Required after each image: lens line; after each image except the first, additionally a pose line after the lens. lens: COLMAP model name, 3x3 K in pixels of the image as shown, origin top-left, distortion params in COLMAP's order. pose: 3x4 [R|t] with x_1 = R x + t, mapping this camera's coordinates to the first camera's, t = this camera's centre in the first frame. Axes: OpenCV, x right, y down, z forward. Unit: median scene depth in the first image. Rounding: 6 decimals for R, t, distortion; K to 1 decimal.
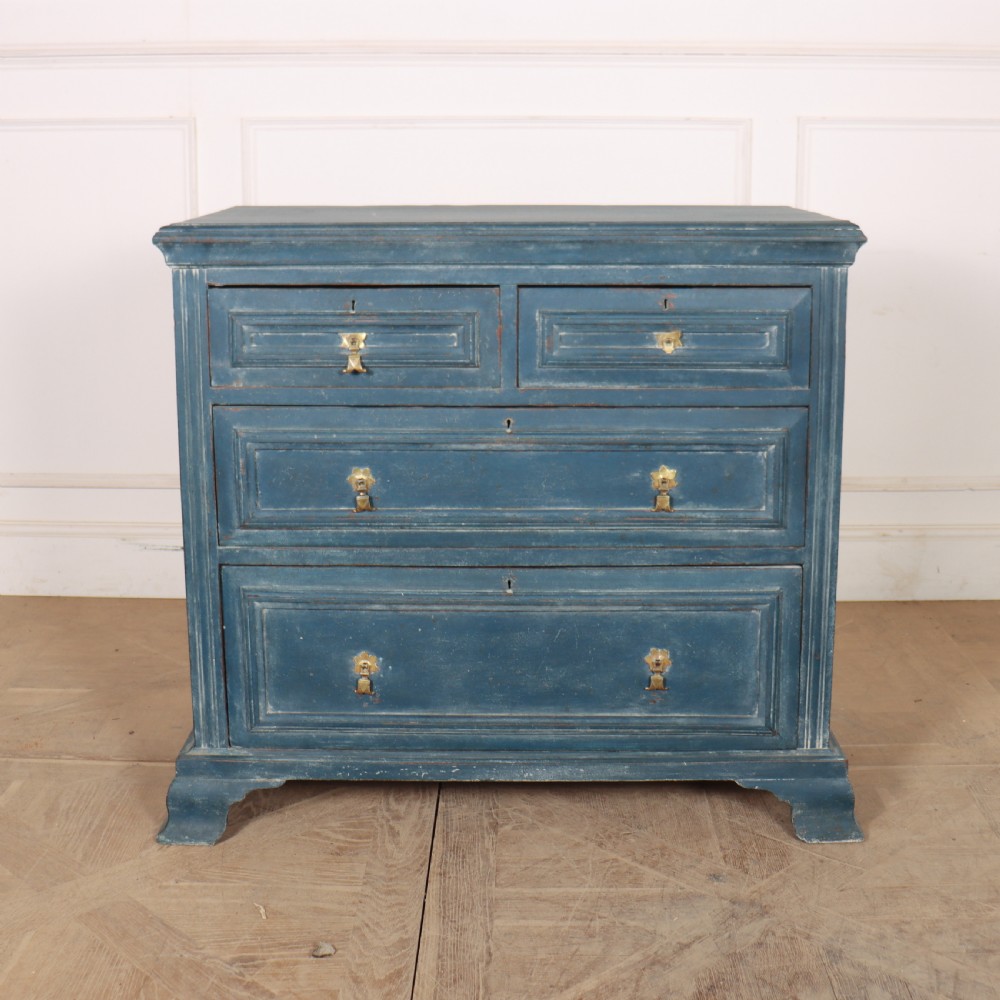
lens RADIAL K [[1493.9, 0, 498.5], [0, 1493.9, 478.7], [0, 0, 1]] dist [-0.146132, 0.000000]
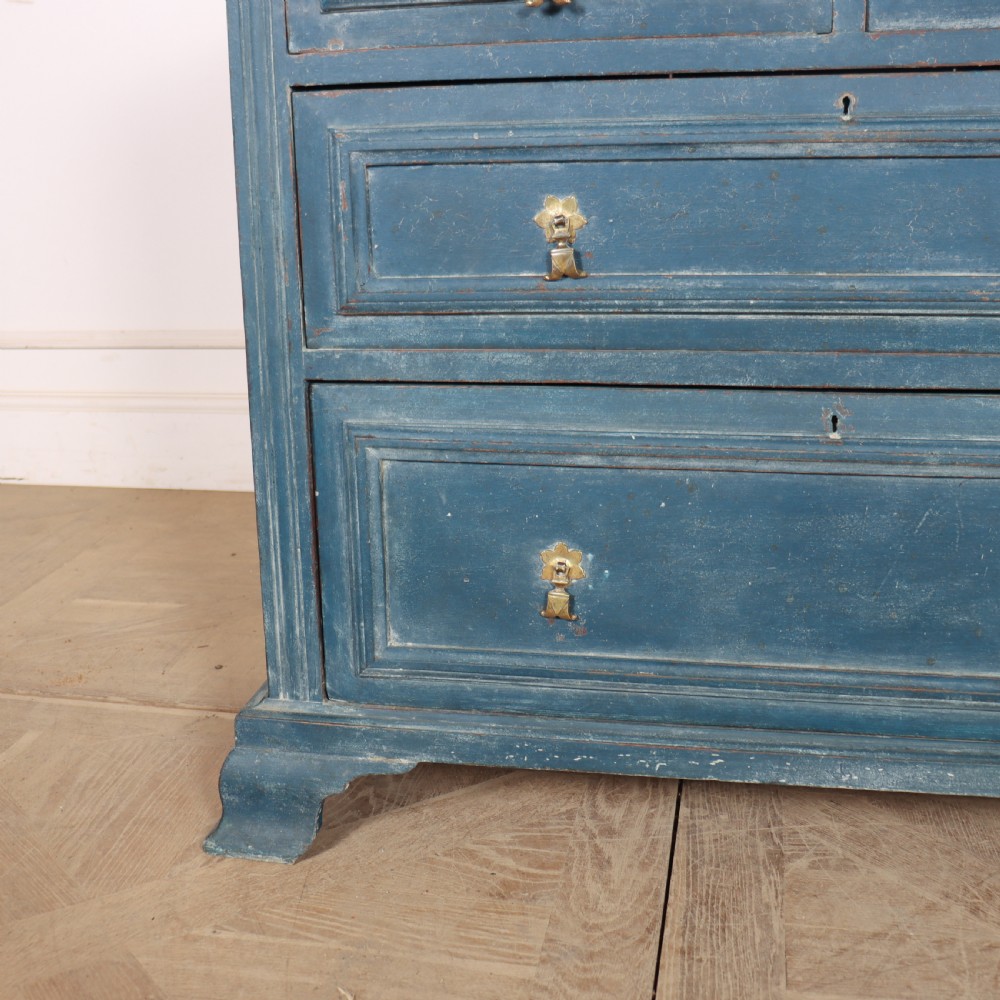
lens RADIAL K [[1358.9, 0, 382.0], [0, 1358.9, 556.8], [0, 0, 1]] dist [-0.137949, 0.000000]
pose [[0.971407, 0.034057, -0.234967, -0.036394], [-0.013871, 0.996109, 0.087037, 0.080163], [0.237016, -0.081289, 0.968099, 0.505029]]
